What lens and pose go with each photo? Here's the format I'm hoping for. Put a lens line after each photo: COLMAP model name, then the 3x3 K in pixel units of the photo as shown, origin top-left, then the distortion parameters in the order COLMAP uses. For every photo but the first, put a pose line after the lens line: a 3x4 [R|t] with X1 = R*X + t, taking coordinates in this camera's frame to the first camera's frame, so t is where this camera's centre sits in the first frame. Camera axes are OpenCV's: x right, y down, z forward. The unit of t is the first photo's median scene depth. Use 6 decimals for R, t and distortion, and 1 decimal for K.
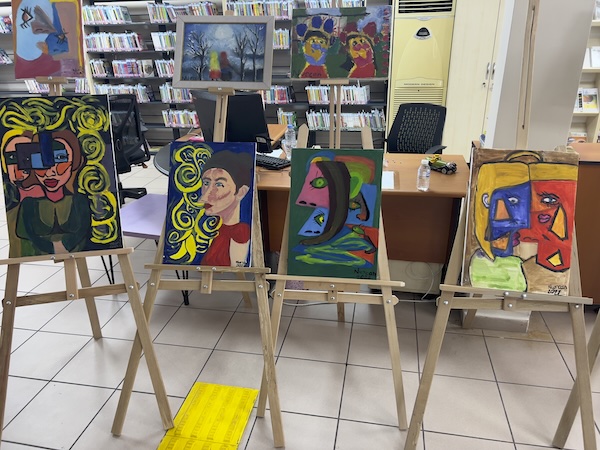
lens RADIAL K [[435.3, 0, 302.4], [0, 435.3, 227.8], [0, 0, 1]] dist [0.088413, -0.122421]
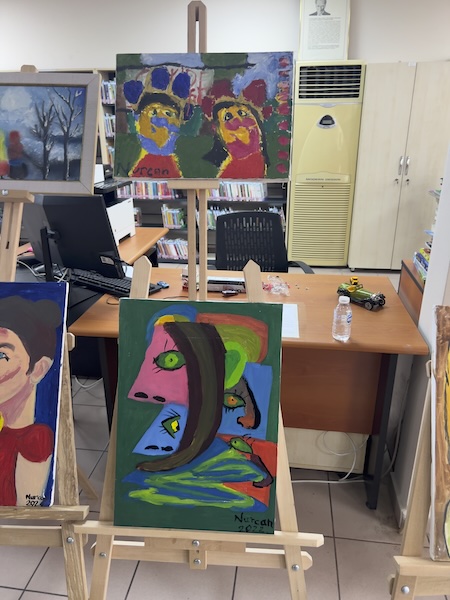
lens RADIAL K [[435.3, 0, 225.0], [0, 435.3, 300.0], [0, 0, 1]] dist [0.088413, -0.122421]
pose [[0.998824, -0.004784, 0.048254, 0.081323], [0.006657, 0.999228, -0.038727, -0.157260], [-0.048031, 0.039003, 0.998084, 0.429188]]
